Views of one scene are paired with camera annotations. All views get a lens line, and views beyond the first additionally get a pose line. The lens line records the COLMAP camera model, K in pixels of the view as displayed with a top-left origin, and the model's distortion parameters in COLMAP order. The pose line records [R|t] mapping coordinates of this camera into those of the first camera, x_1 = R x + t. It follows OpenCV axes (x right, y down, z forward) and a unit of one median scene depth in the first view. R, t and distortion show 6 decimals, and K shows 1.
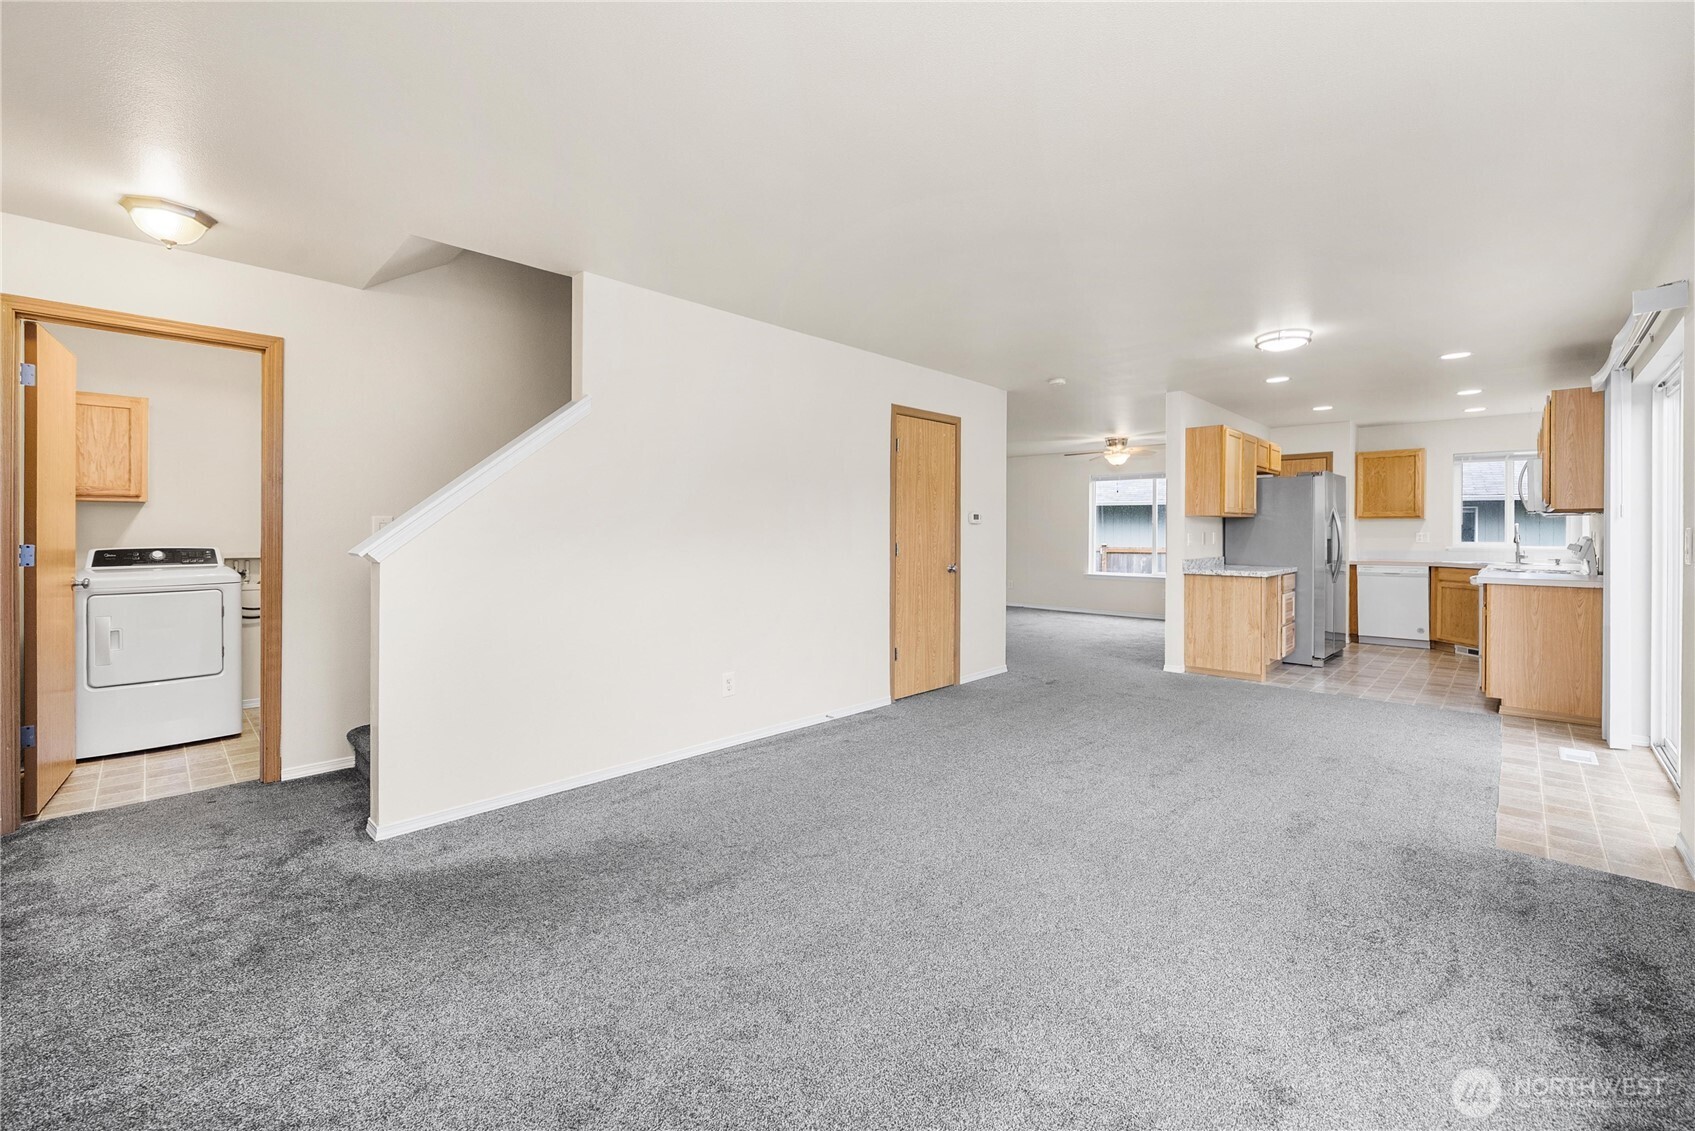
lens RADIAL K [[683.0, 0, 846.5], [0, 683.0, 531.9], [0, 0, 1]] dist [-0.001873, -0.000268]
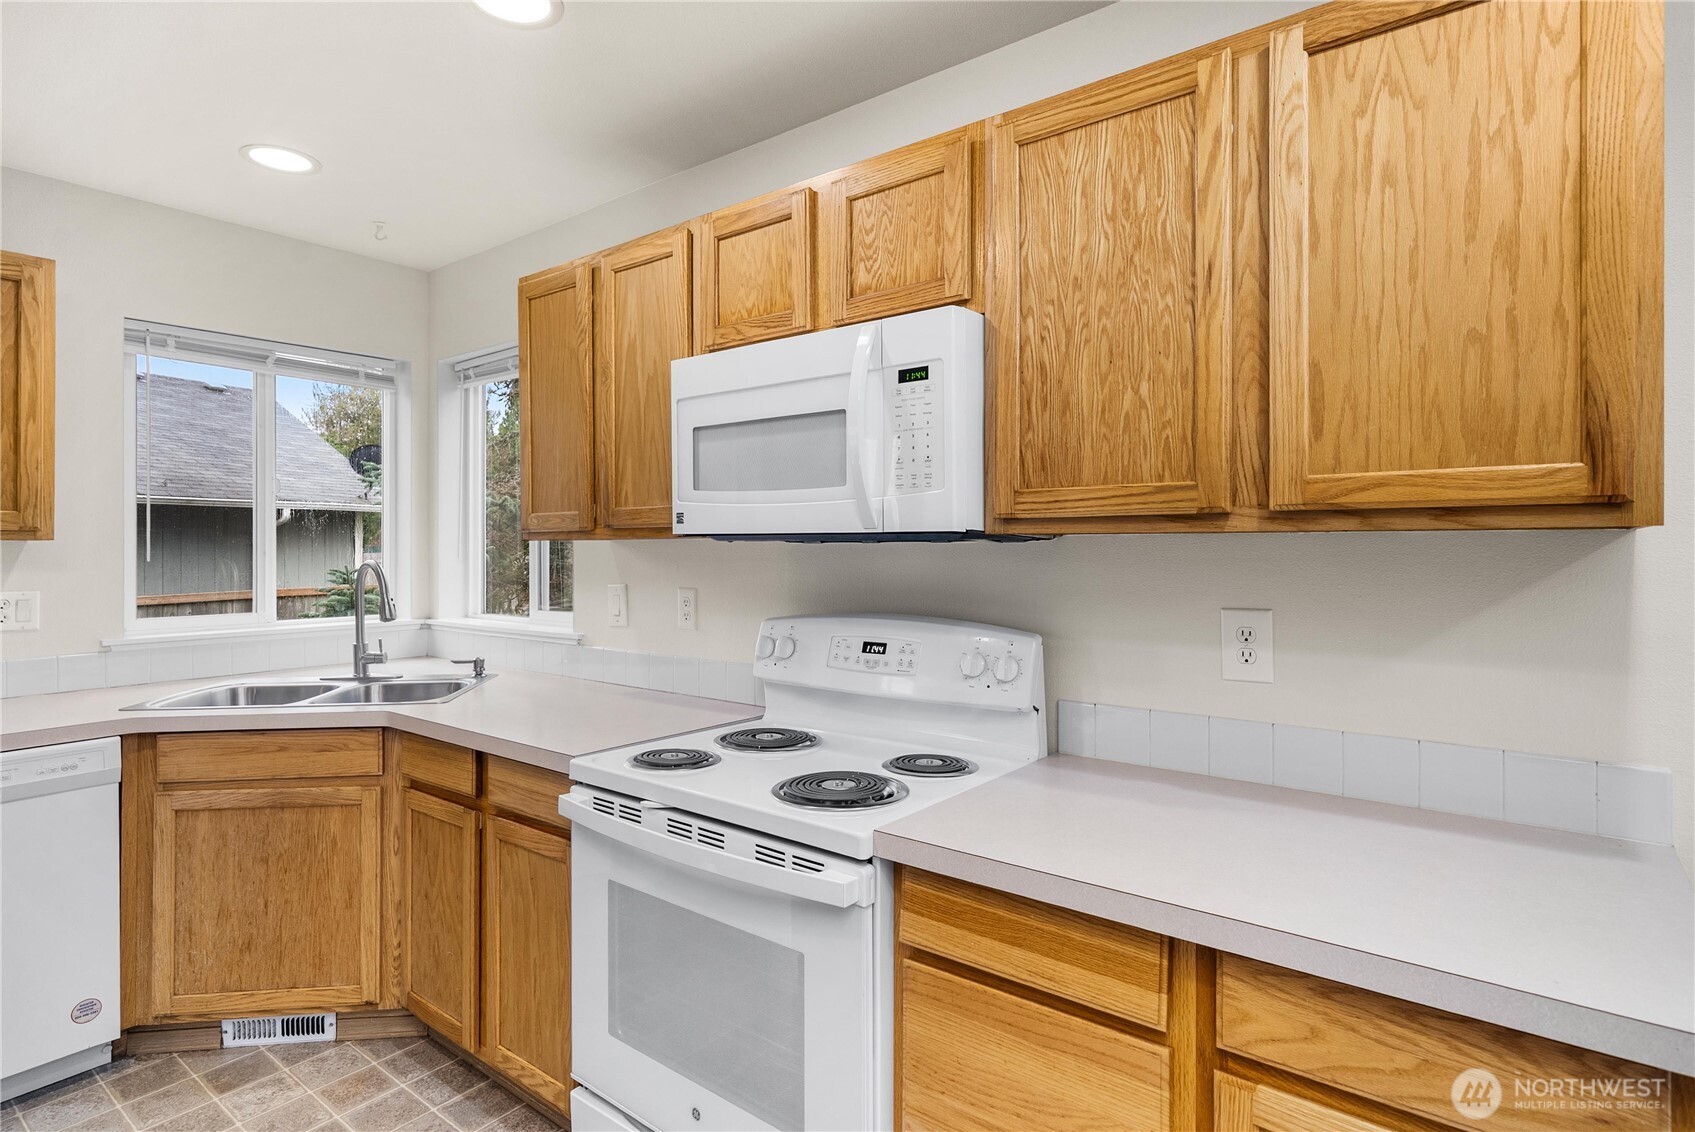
lens RADIAL K [[882.1, 0, 854.2], [0, 882.1, 546.0], [0, 0, 1]] dist [-0.000743, 0.000015]
pose [[-0.111065, -0.001909, 0.993811, 0.619112], [0.000302, 0.999998, 0.001954, -0.022040], [-0.993813, 0.000517, -0.111064, 0.937868]]
